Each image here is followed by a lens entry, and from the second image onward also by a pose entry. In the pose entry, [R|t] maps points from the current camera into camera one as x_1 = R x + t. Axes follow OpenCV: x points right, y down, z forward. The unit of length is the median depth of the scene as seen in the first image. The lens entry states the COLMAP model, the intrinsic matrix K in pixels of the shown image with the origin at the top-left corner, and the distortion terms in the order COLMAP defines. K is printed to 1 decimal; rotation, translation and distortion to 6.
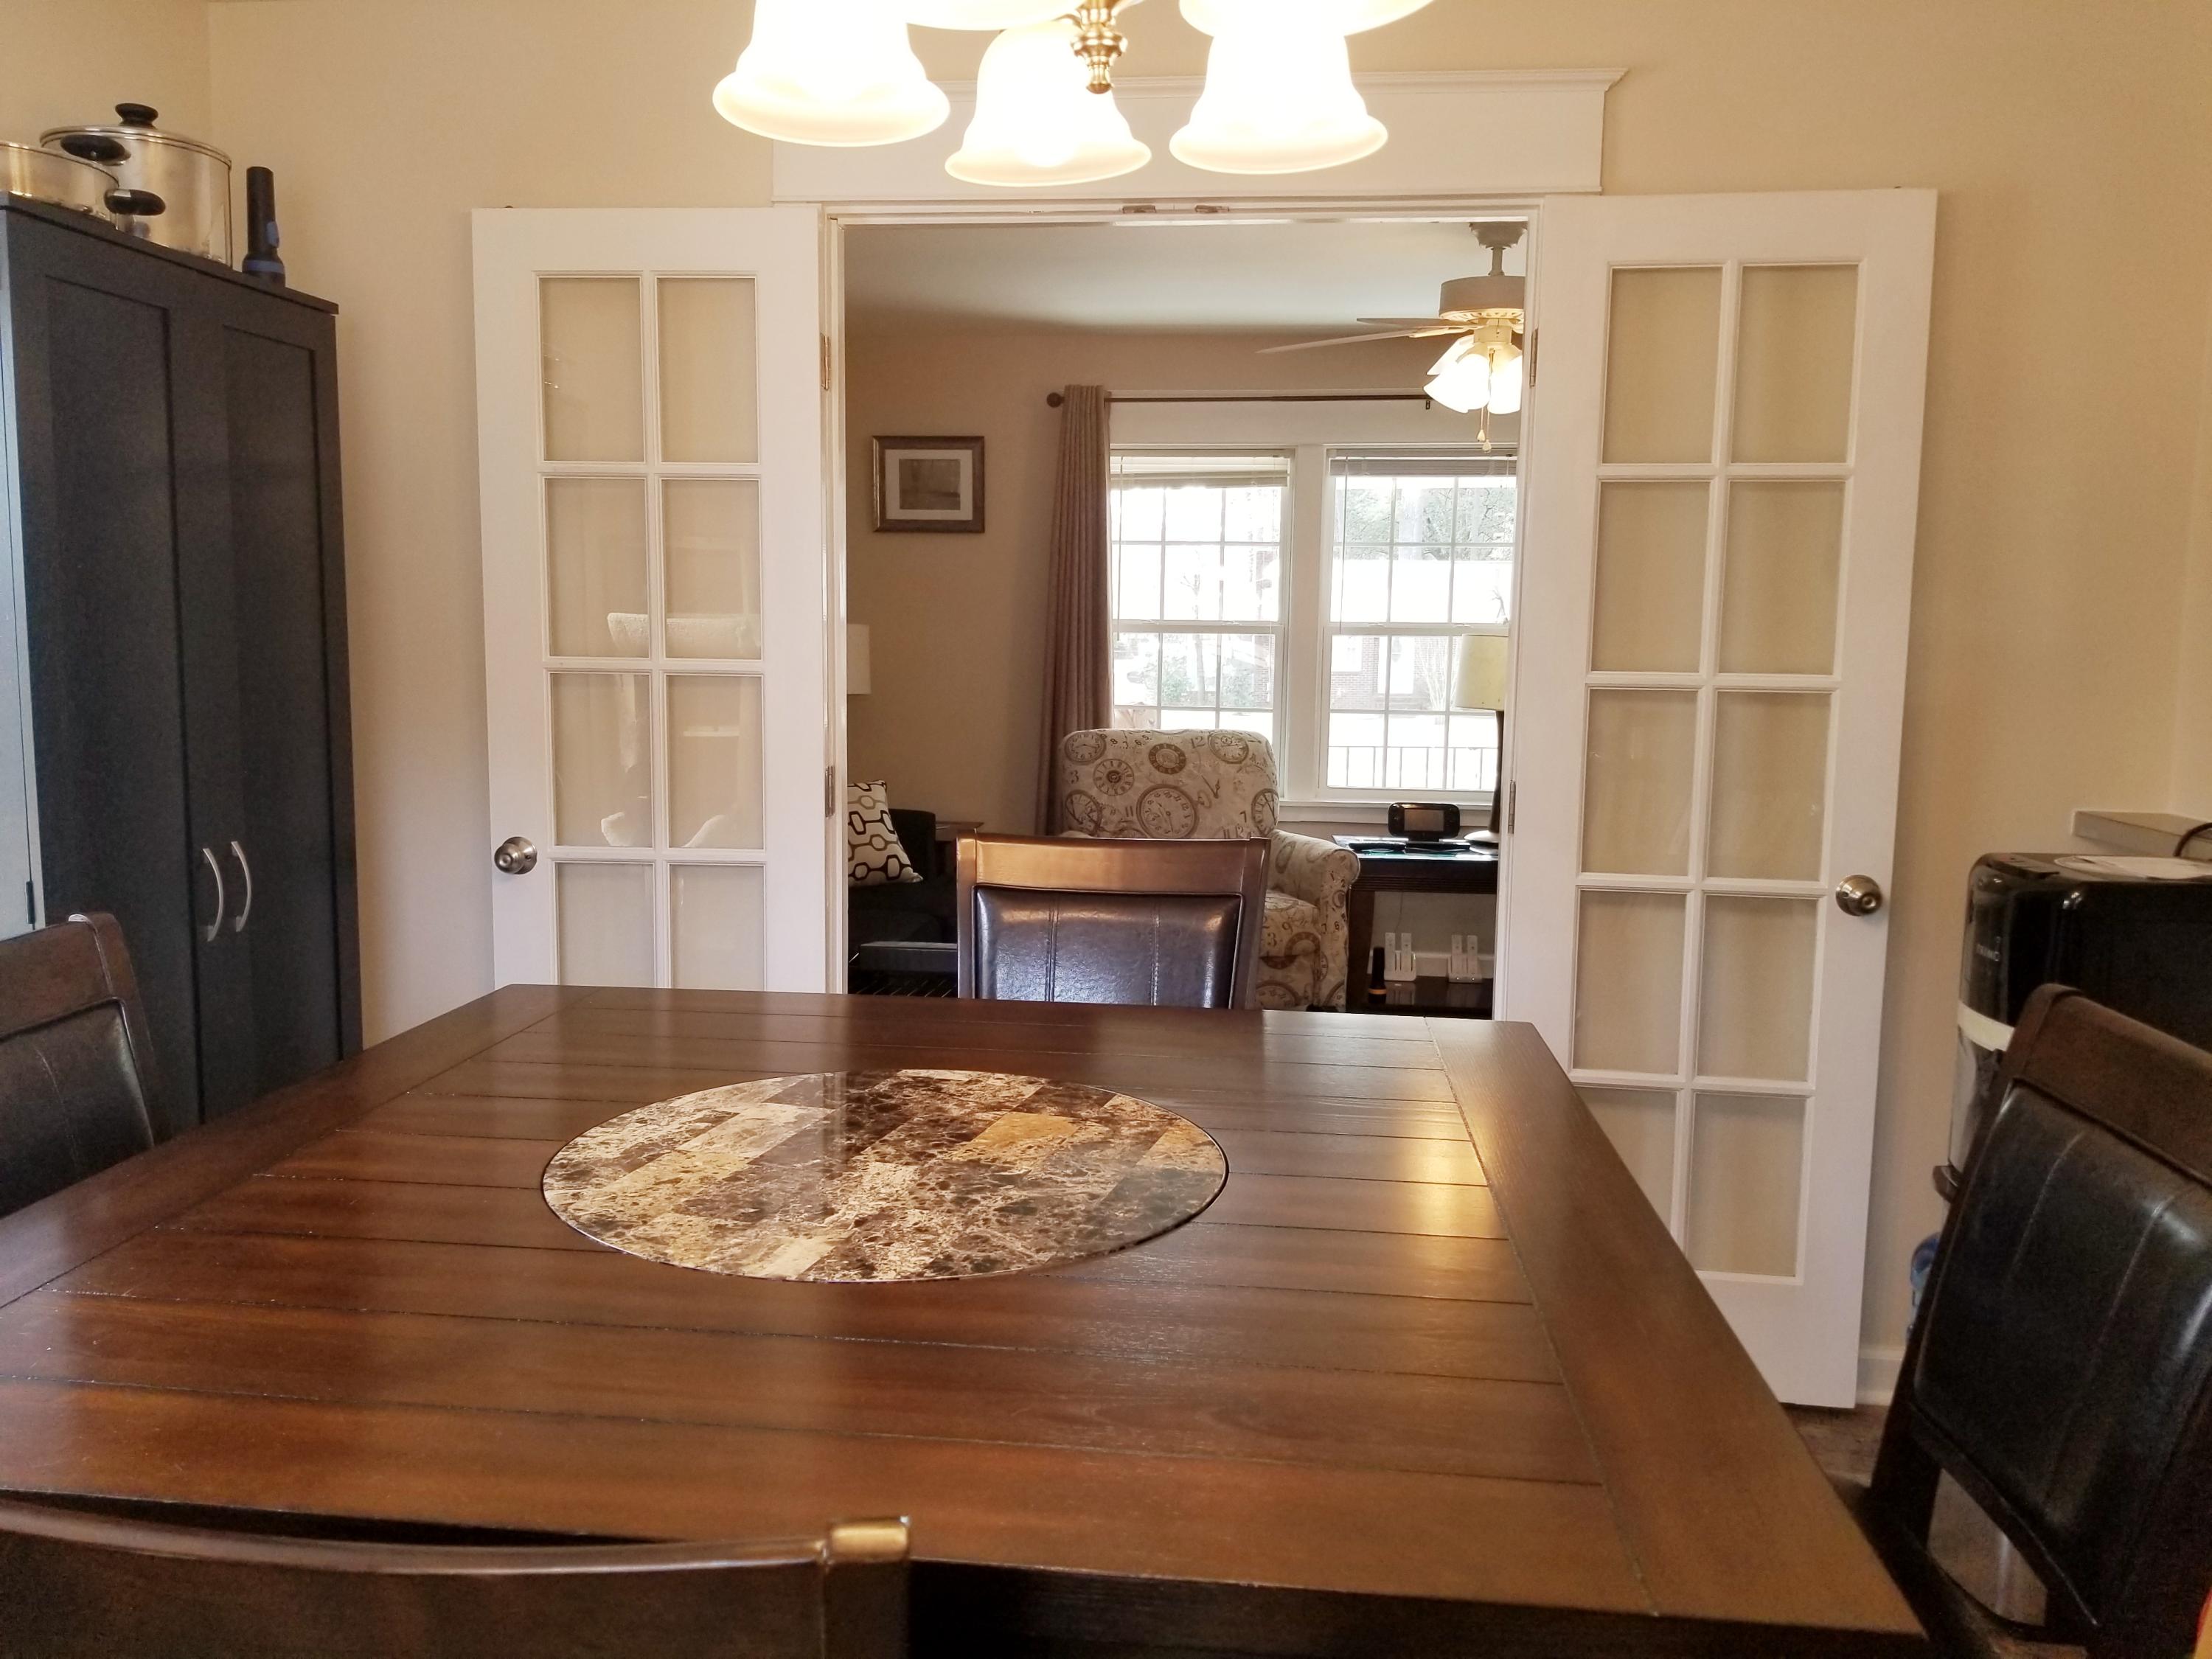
lens RADIAL K [[1693.2, 0, 1096.5], [0, 1693.2, 826.3], [0, 0, 1]] dist [0.106803, -0.196313]
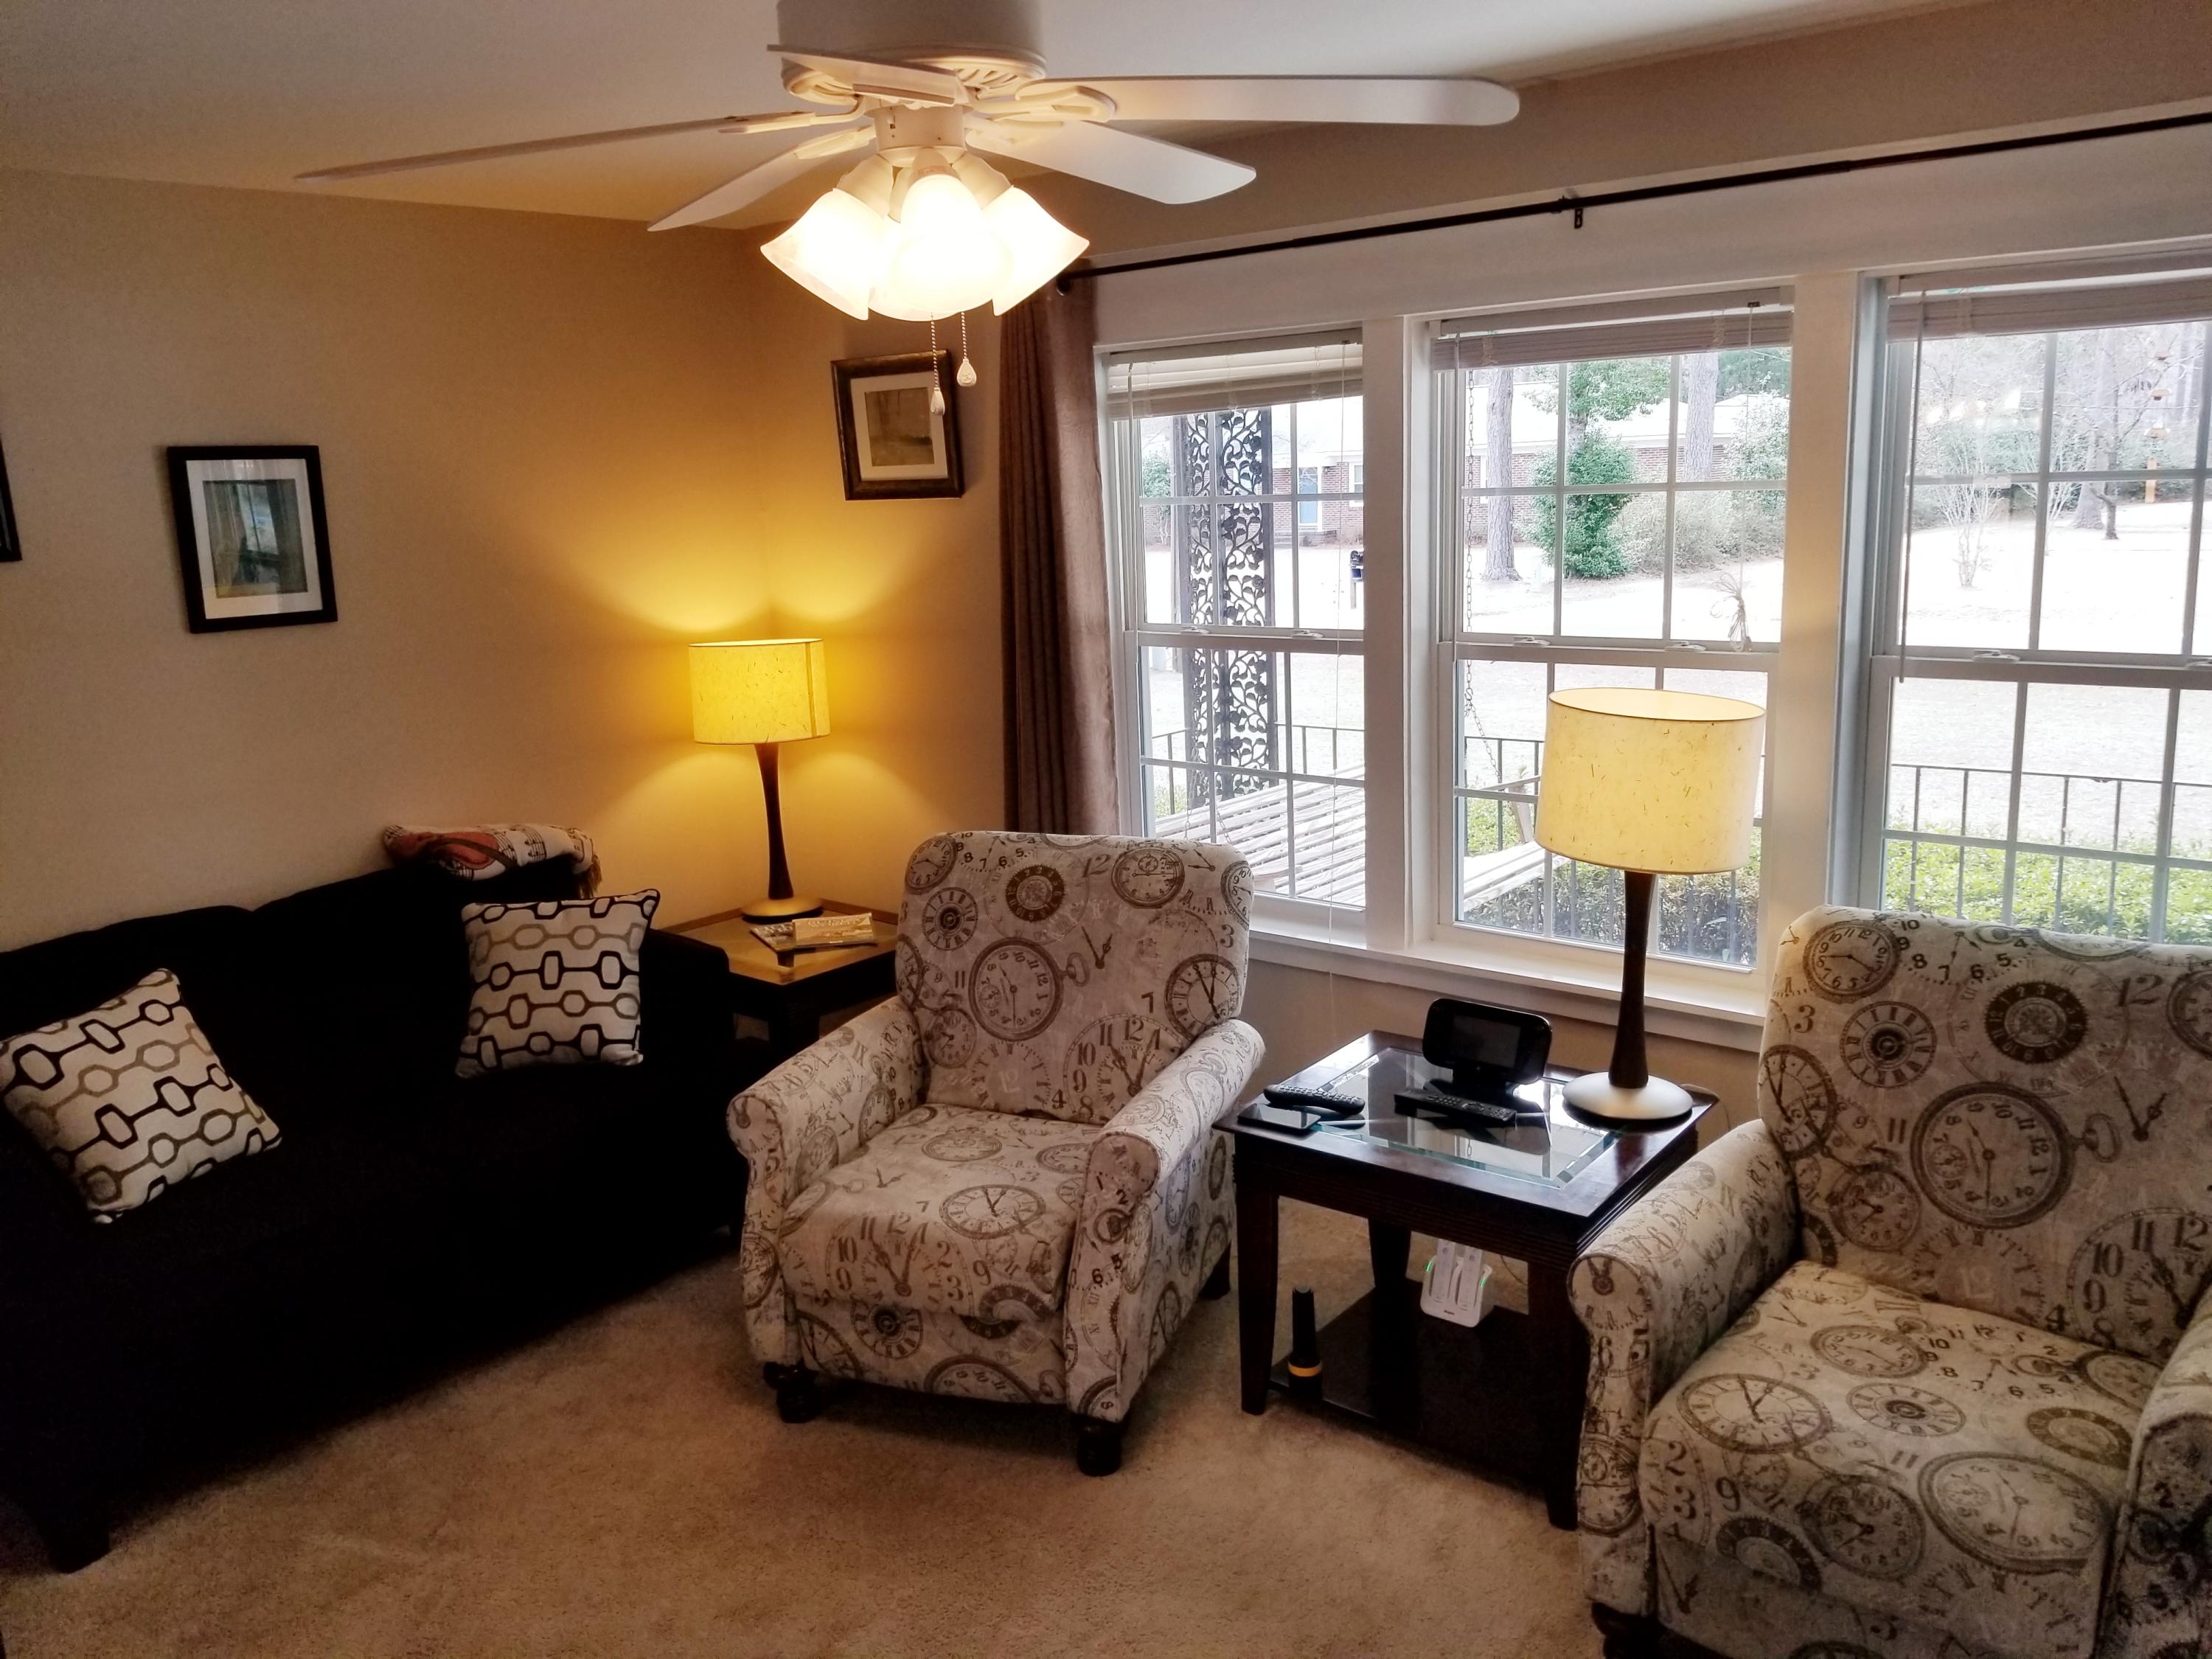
lens RADIAL K [[1712.4, 0, 1102.6], [0, 1712.4, 831.9], [0, 0, 1]] dist [0.029403, -0.044190]
pose [[0.831690, 0.069003, -0.550936, 0.780922], [-0.010863, 0.994080, 0.108108, -0.252311], [0.555135, -0.083928, 0.827515, 1.019113]]
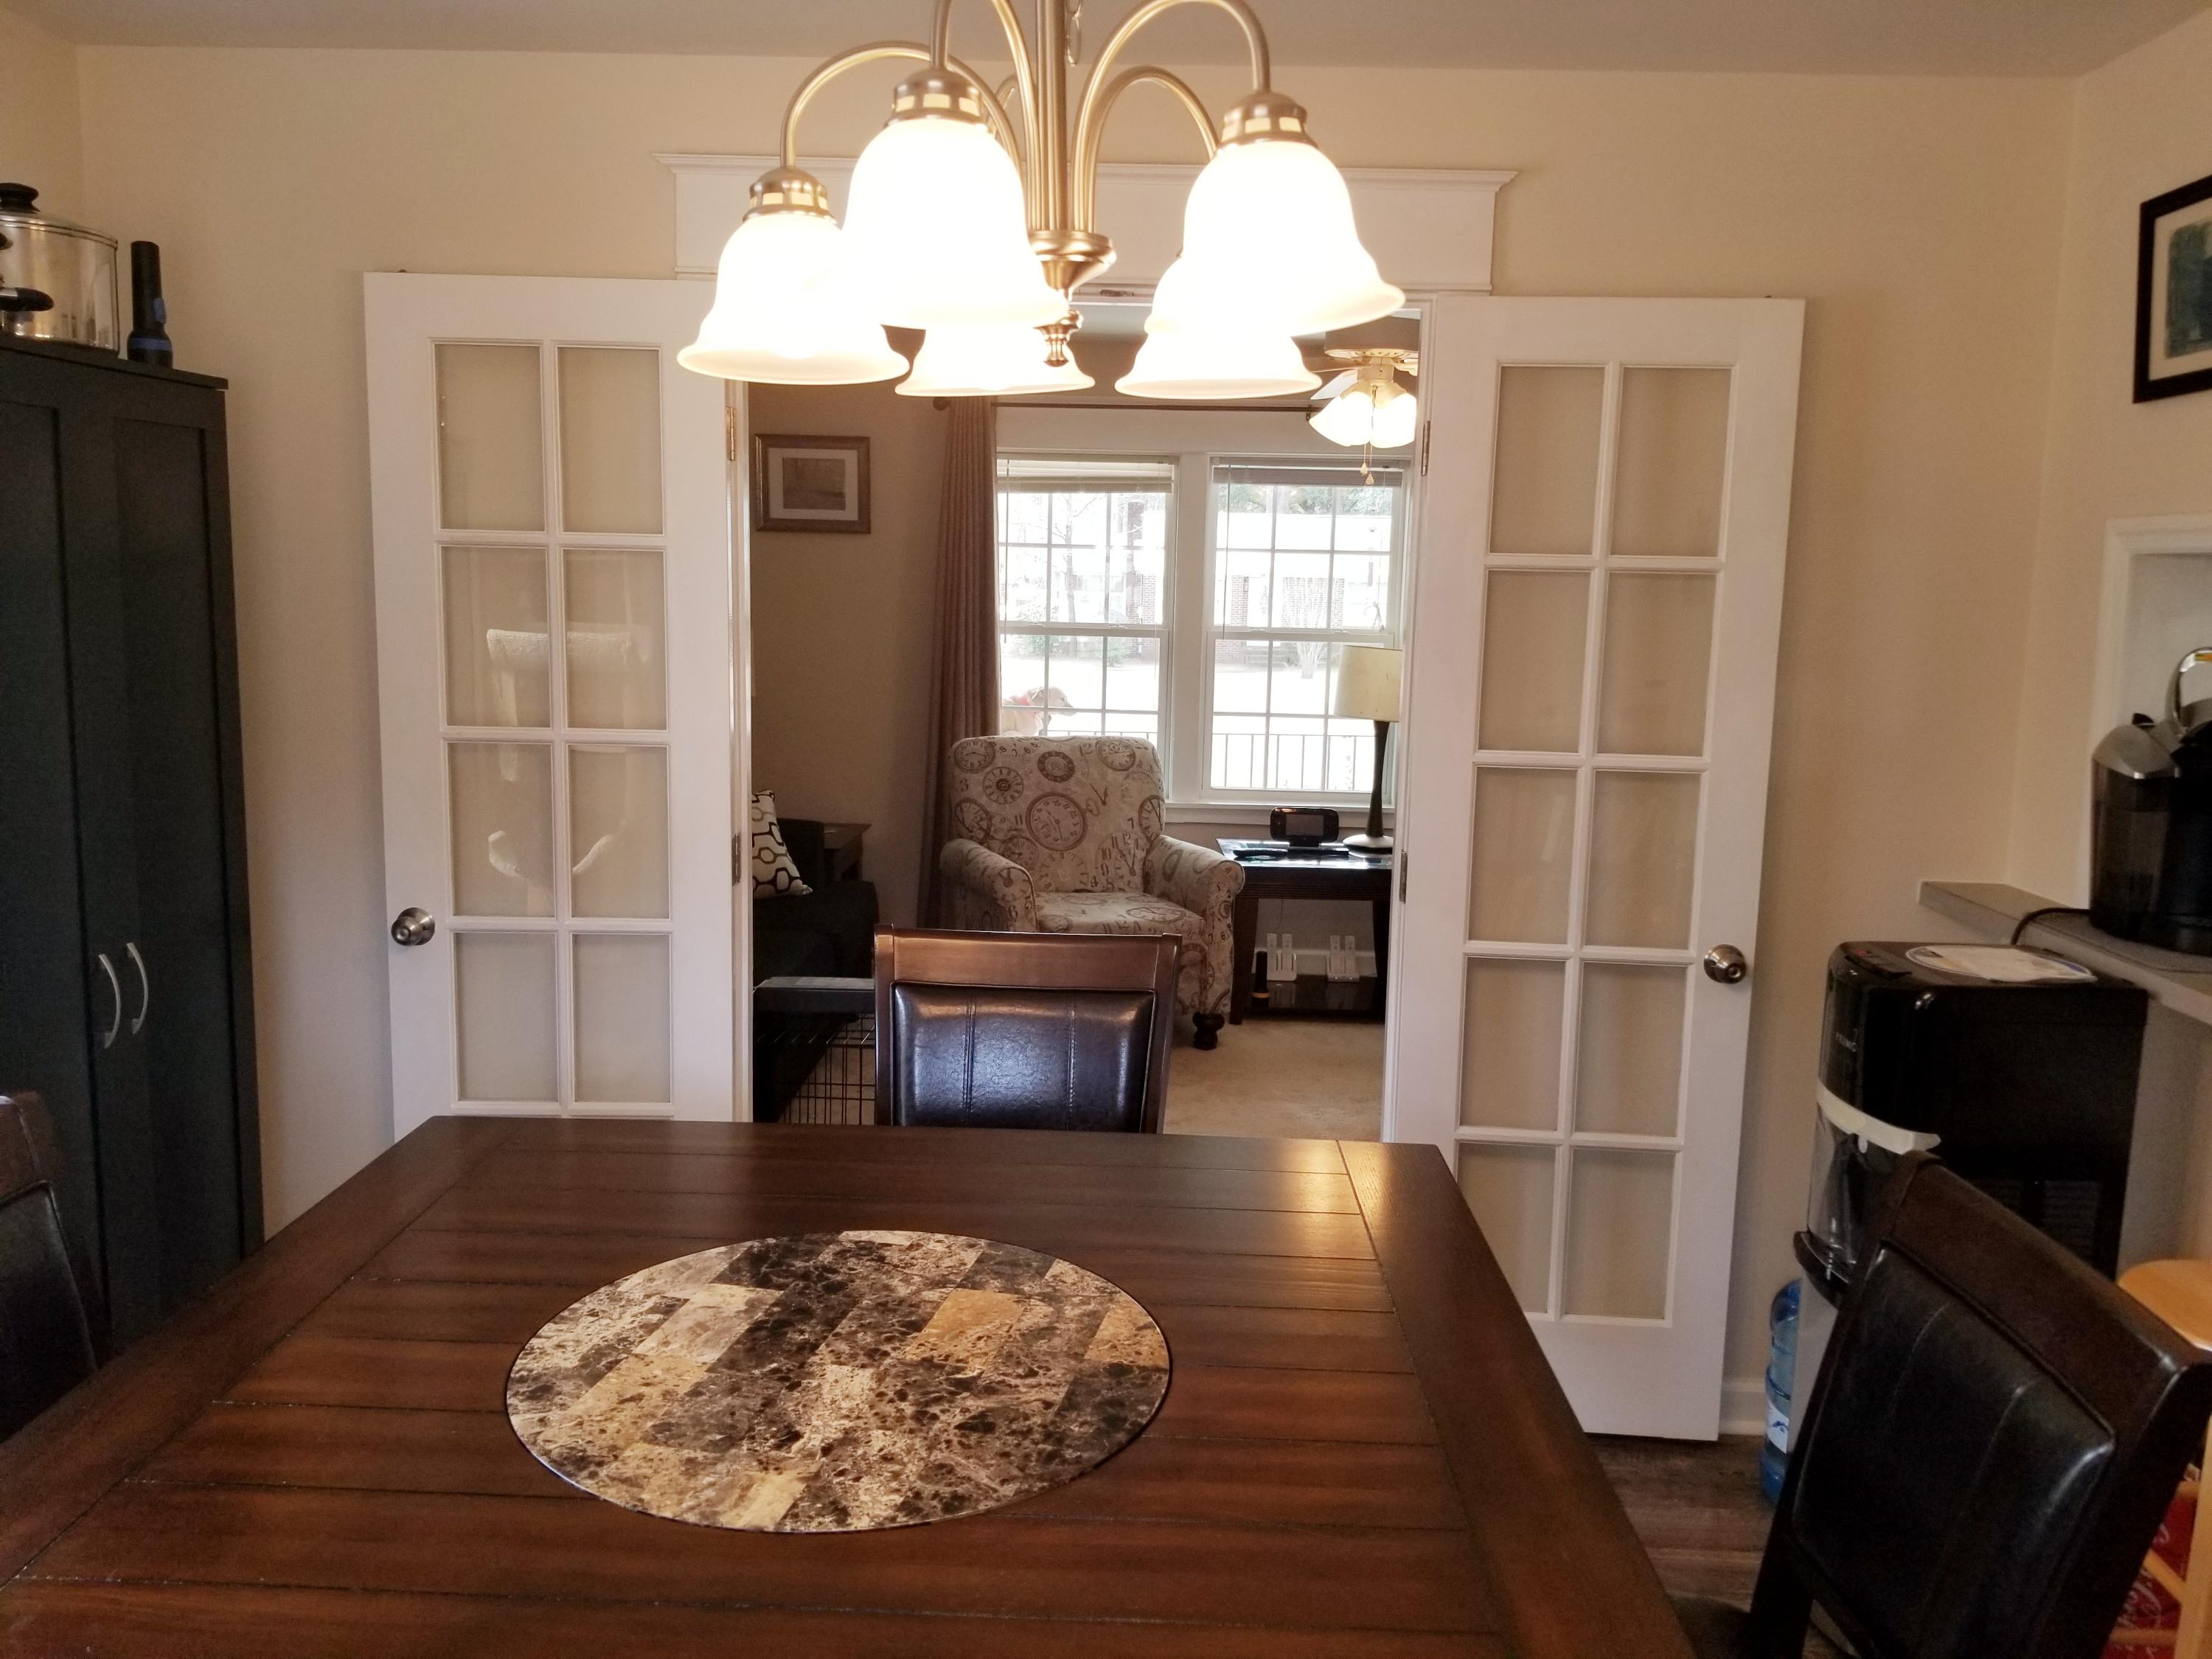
lens RADIAL K [[1691.5, 0, 1110.6], [0, 1691.5, 809.8], [0, 0, 1]] dist [0.100480, -0.175392]
pose [[0.996369, -0.002094, 0.085117, -0.023037], [-0.000015, 0.999693, 0.024779, -0.077594], [-0.085142, -0.024690, 0.996063, -0.018093]]
